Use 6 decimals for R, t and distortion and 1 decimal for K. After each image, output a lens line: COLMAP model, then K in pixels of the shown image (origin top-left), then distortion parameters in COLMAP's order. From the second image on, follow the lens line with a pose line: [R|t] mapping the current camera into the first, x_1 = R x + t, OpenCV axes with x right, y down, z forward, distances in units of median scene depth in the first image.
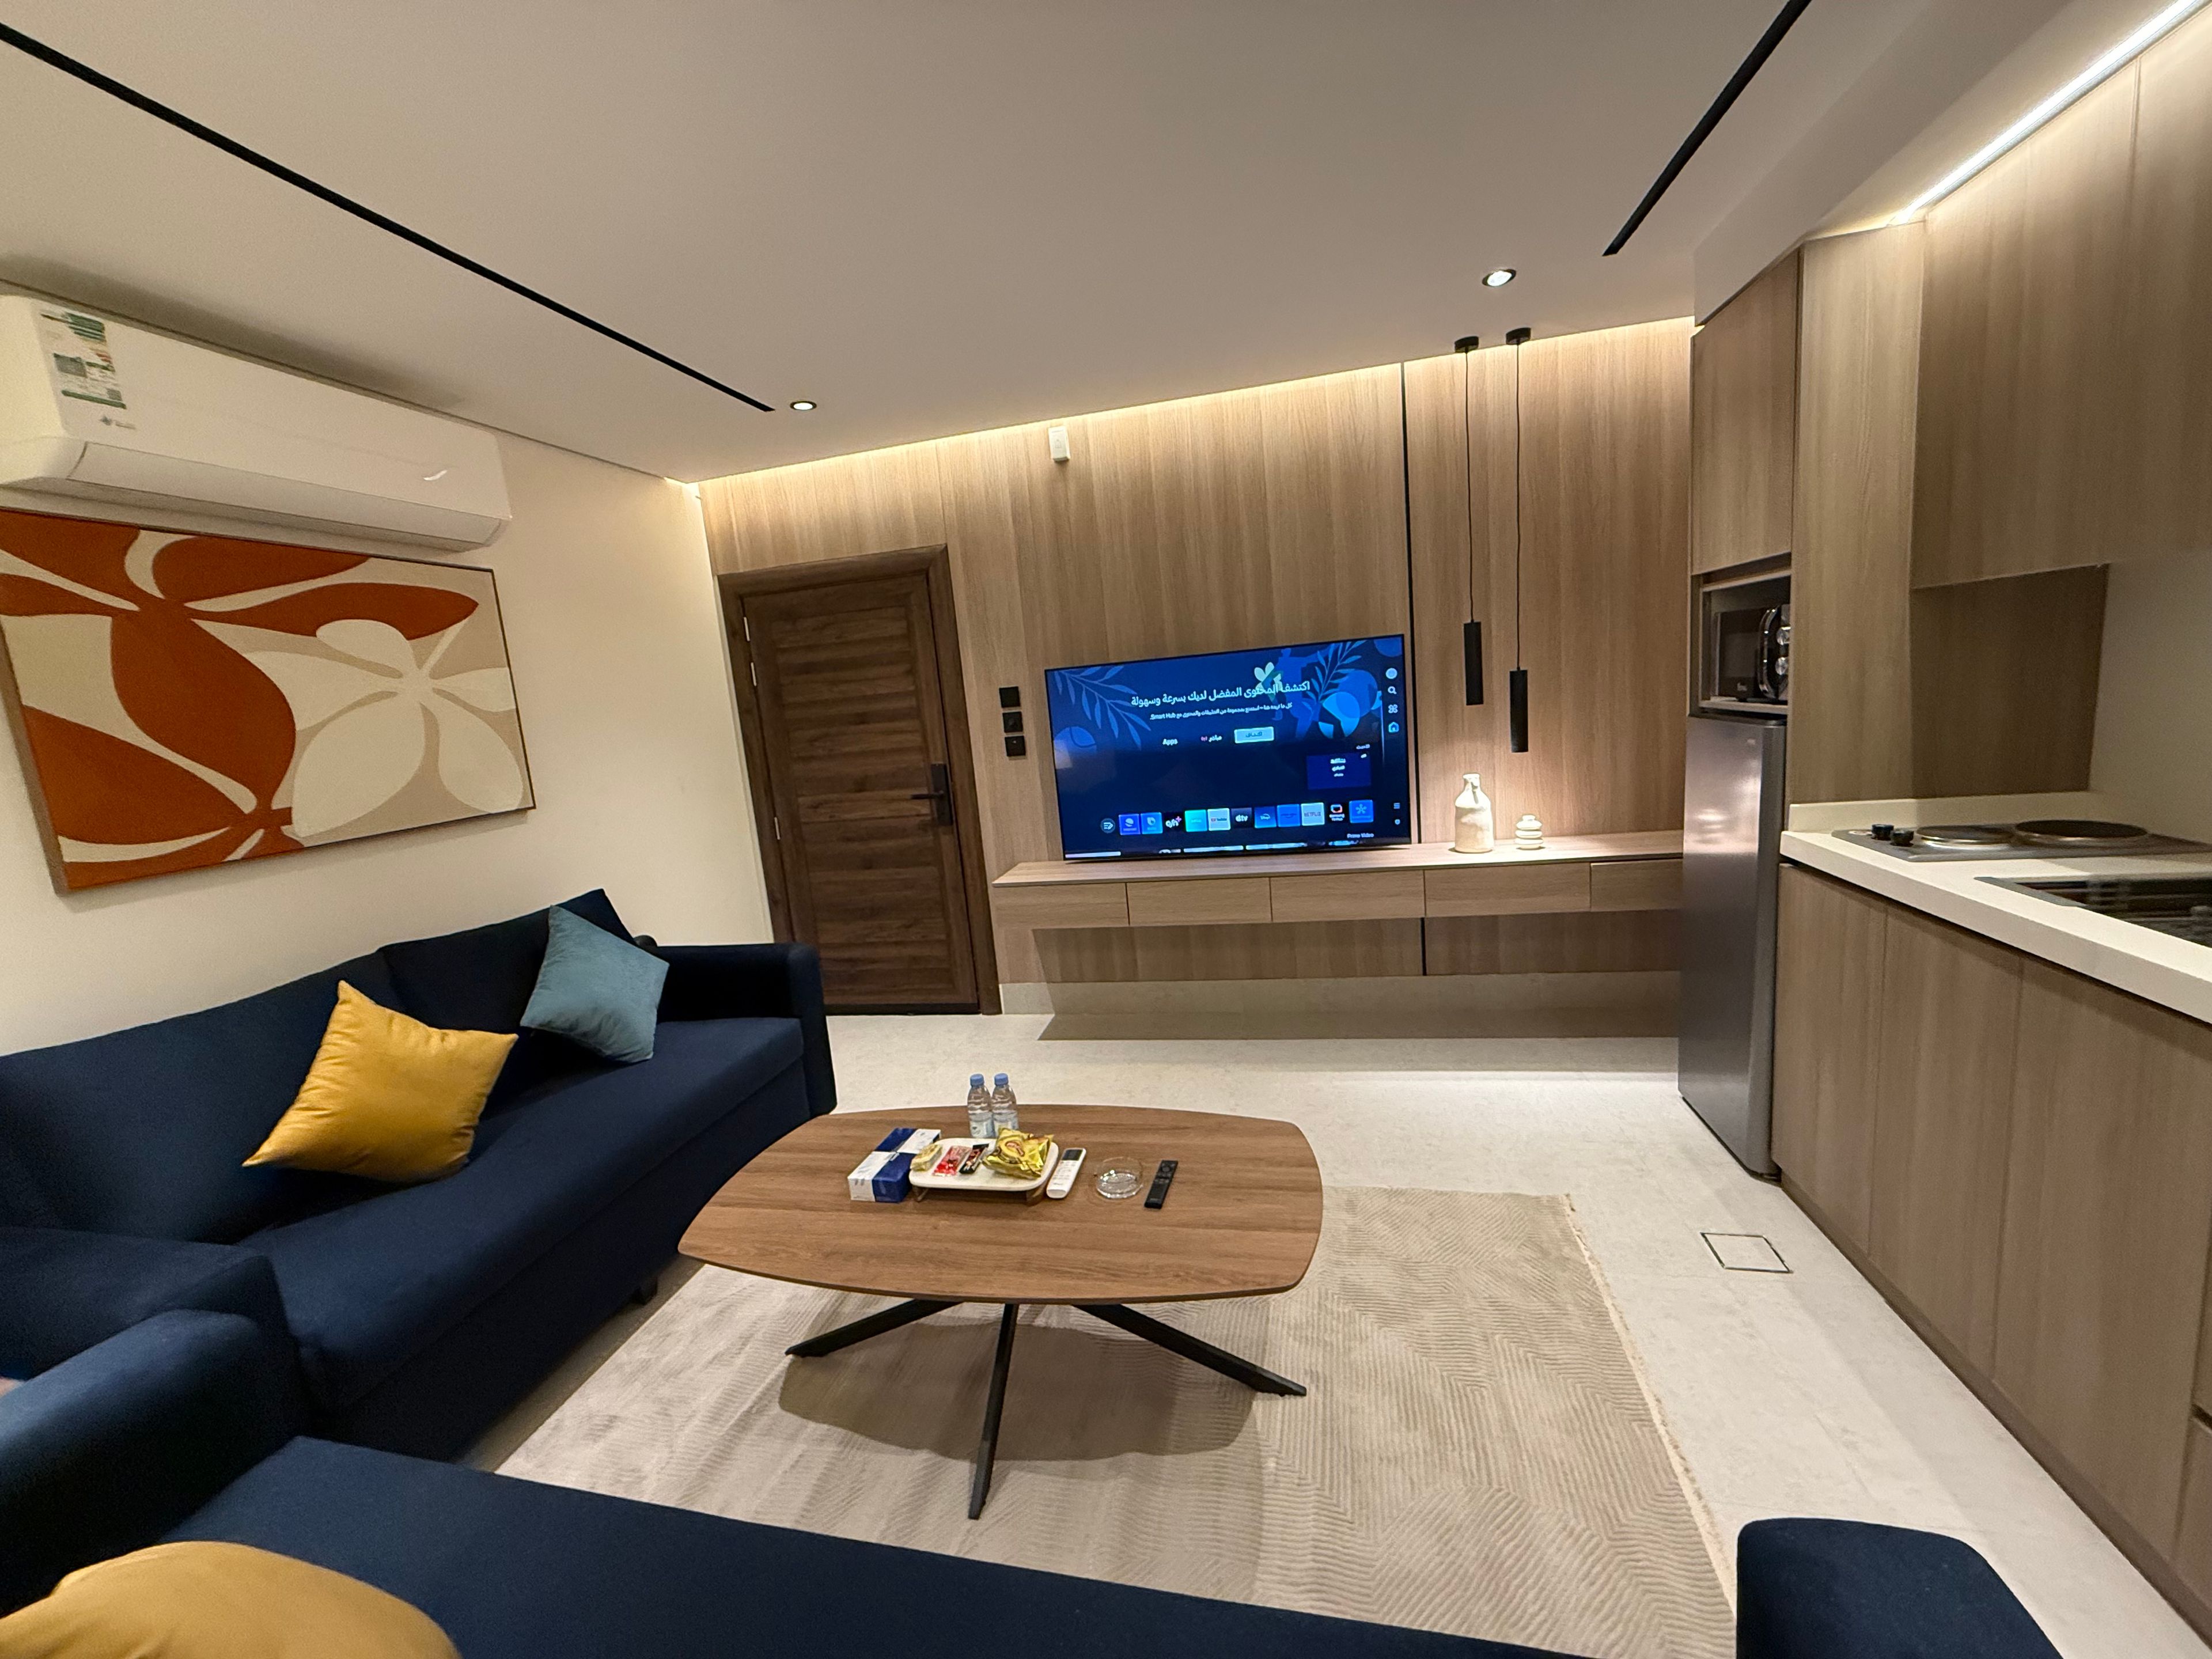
lens RADIAL K [[883.0, 0, 1109.6], [0, 883.0, 824.0], [0, 0, 1]] dist [0.008454, -0.000479]
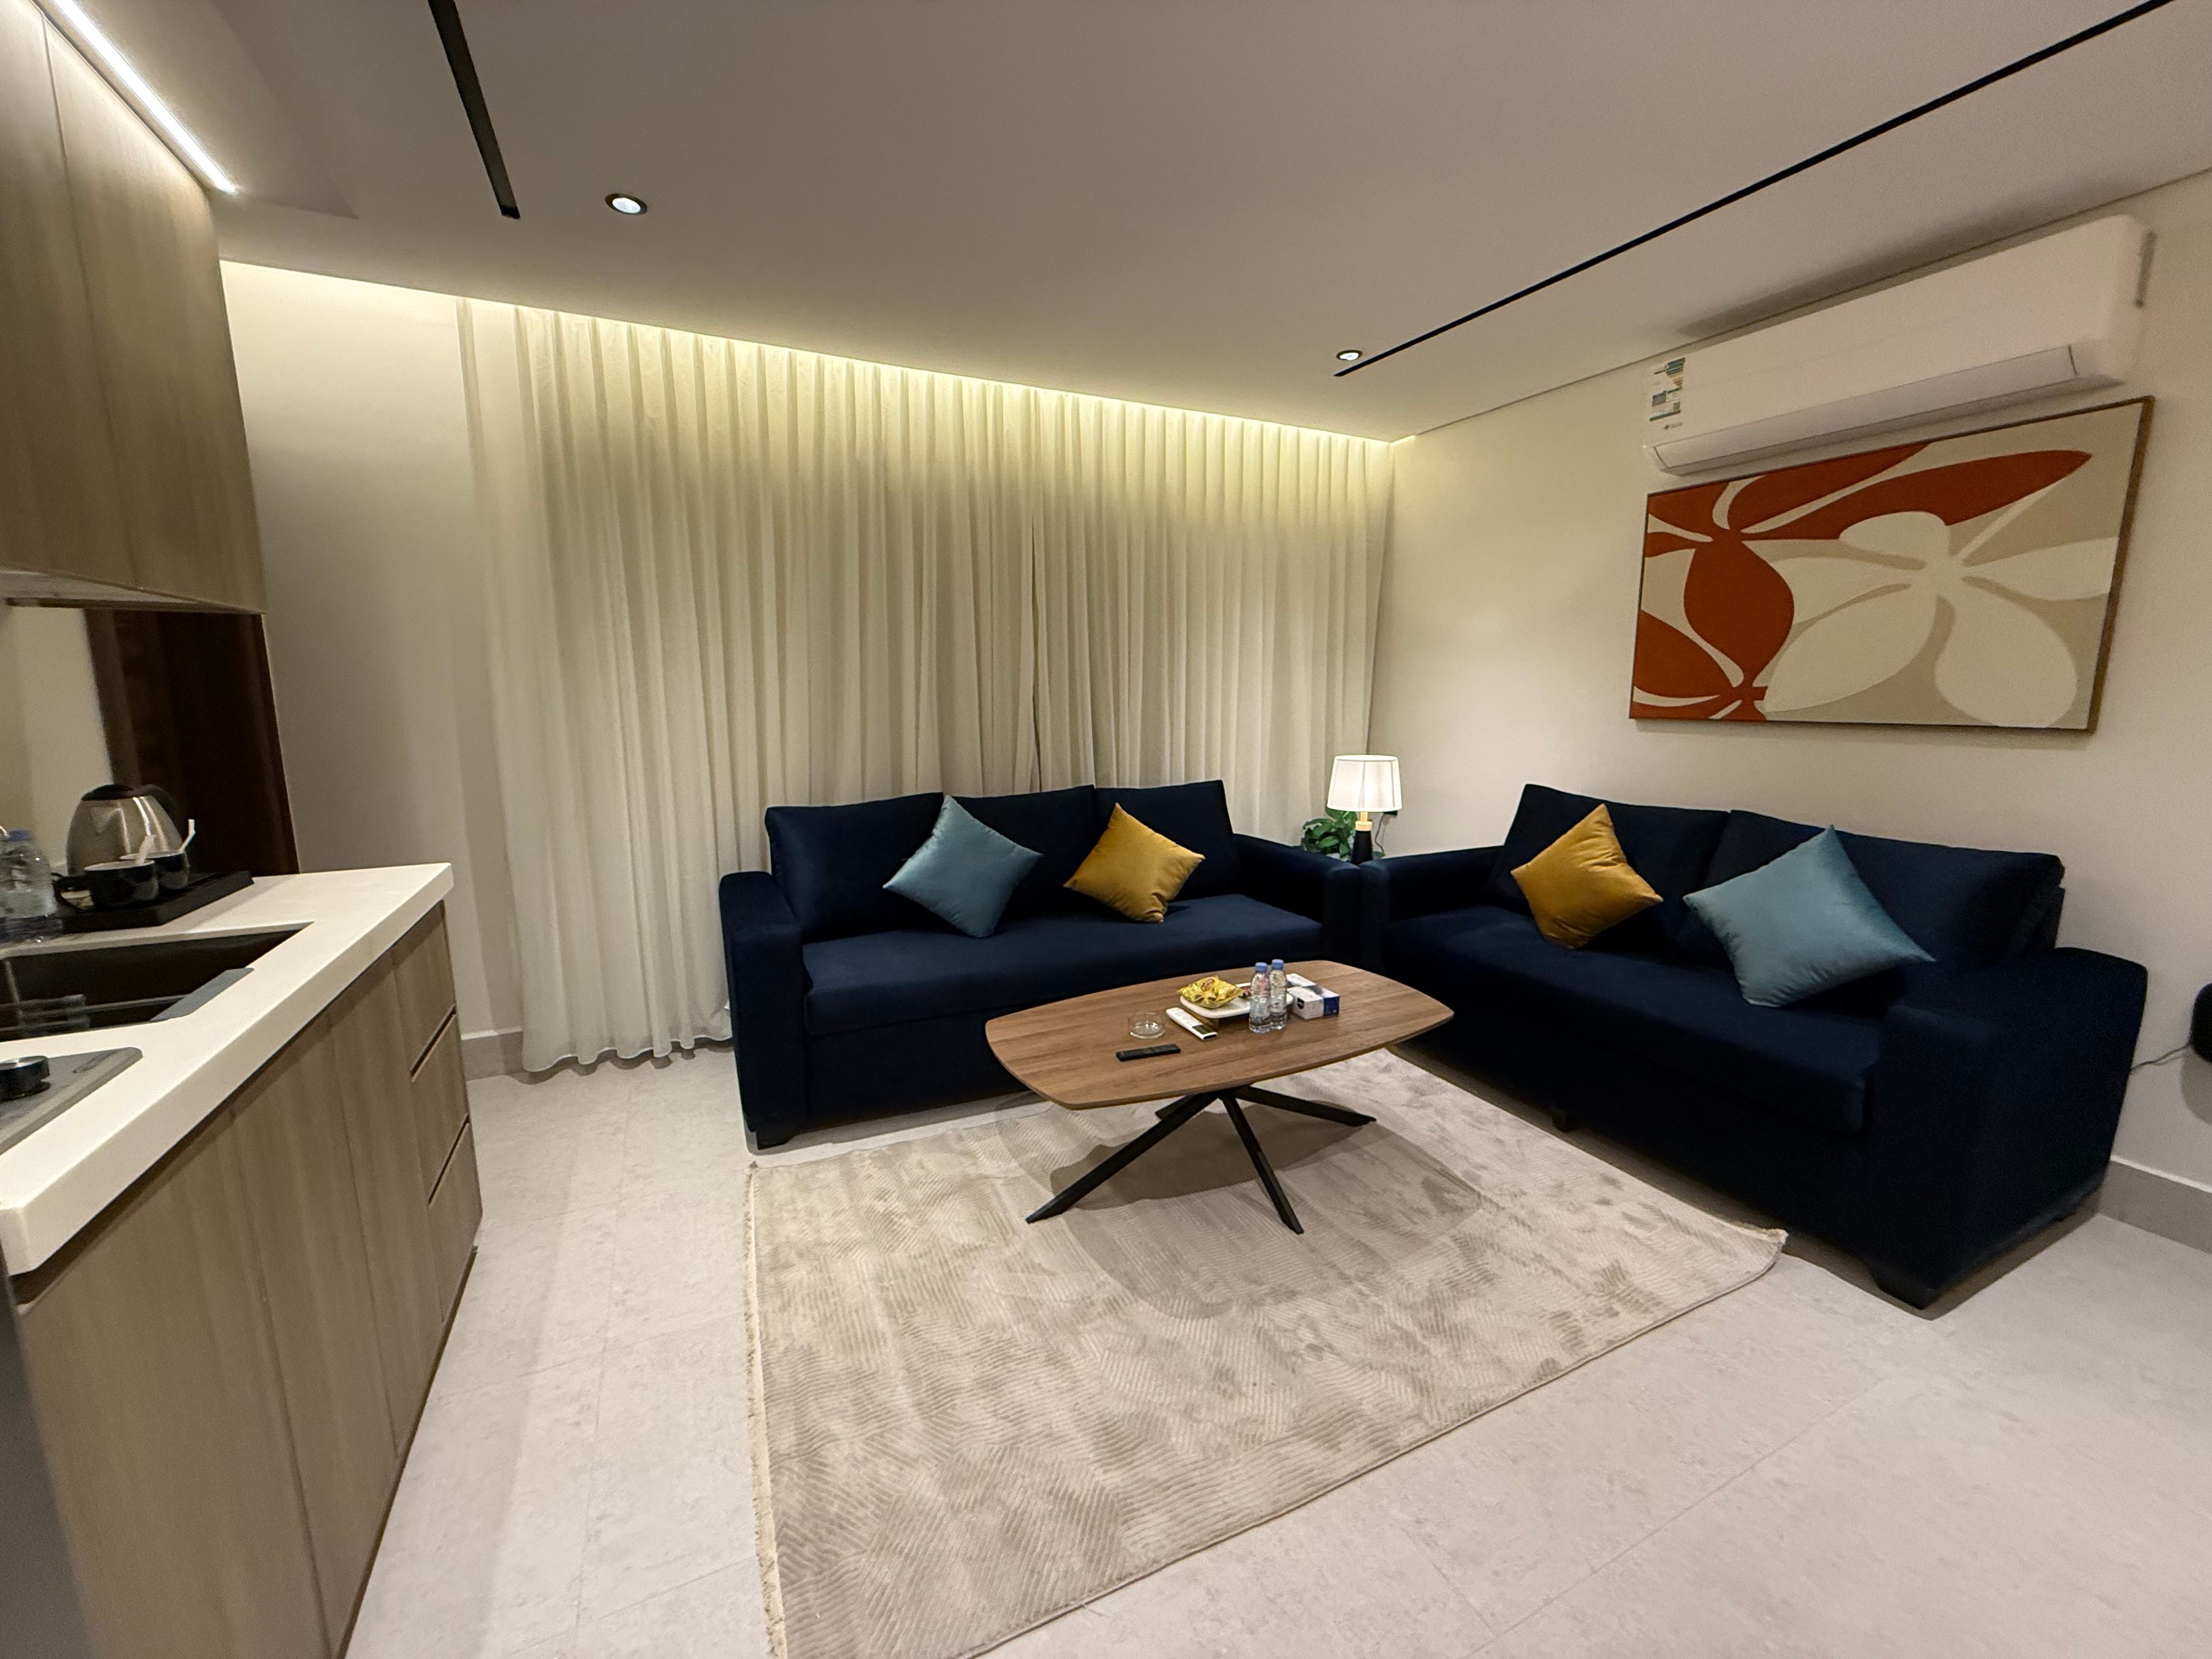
lens RADIAL K [[884.7, 0, 1106.0], [0, 884.7, 829.5], [0, 0, 1]] dist [0.001383, 0.000095]
pose [[-0.776606, 0.198091, -0.598033, 0.438498], [-0.016508, 0.942554, 0.333647, -0.171368], [0.629770, 0.268985, -0.728723, 1.024201]]
